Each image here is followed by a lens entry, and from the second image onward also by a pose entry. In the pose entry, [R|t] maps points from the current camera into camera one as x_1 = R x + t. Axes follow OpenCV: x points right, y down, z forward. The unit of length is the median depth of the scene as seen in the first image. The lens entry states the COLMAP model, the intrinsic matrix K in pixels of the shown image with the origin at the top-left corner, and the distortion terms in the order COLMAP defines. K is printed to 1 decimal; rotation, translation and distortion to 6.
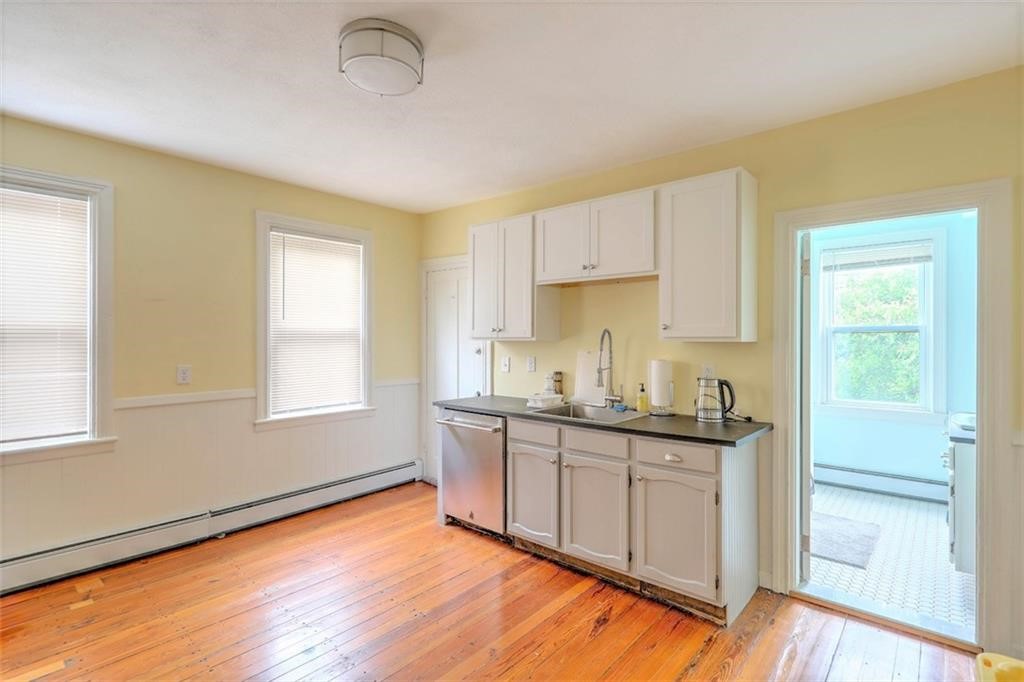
lens RADIAL K [[497.4, 0, 502.7], [0, 497.4, 343.1], [0, 0, 1]] dist [0.004050, 0.000511]
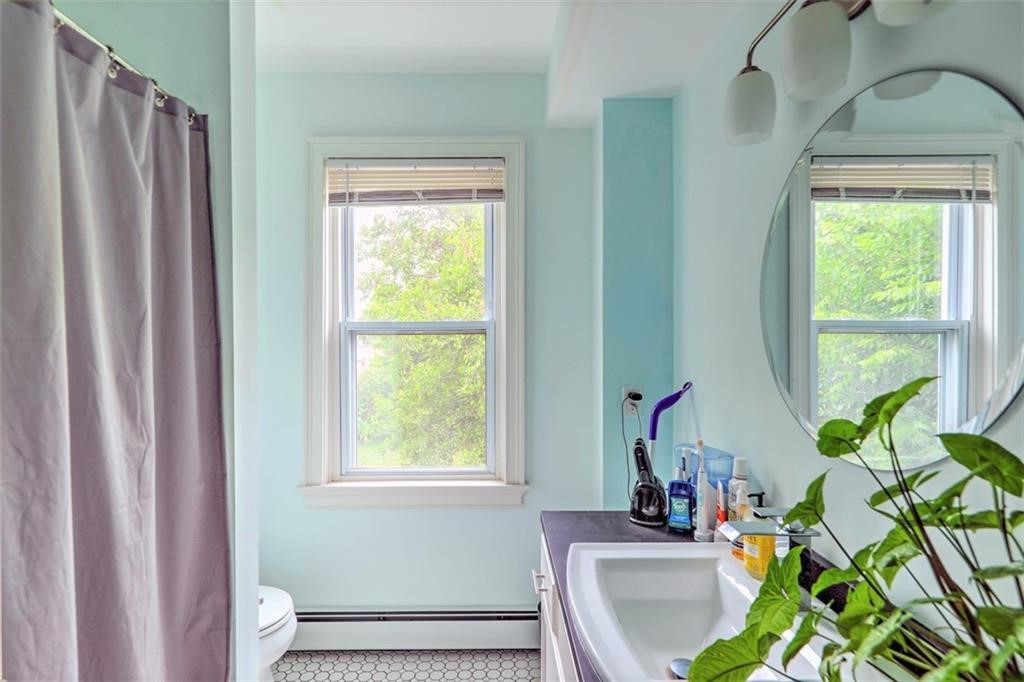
lens RADIAL K [[497.4, 0, 507.9], [0, 497.4, 344.8], [0, 0, 1]] dist [0.004050, 0.000511]
pose [[0.731872, -0.003099, 0.681435, 0.446403], [0.006050, 0.999980, -0.001951, -0.009107], [-0.681415, 0.005551, 0.731876, 0.542181]]
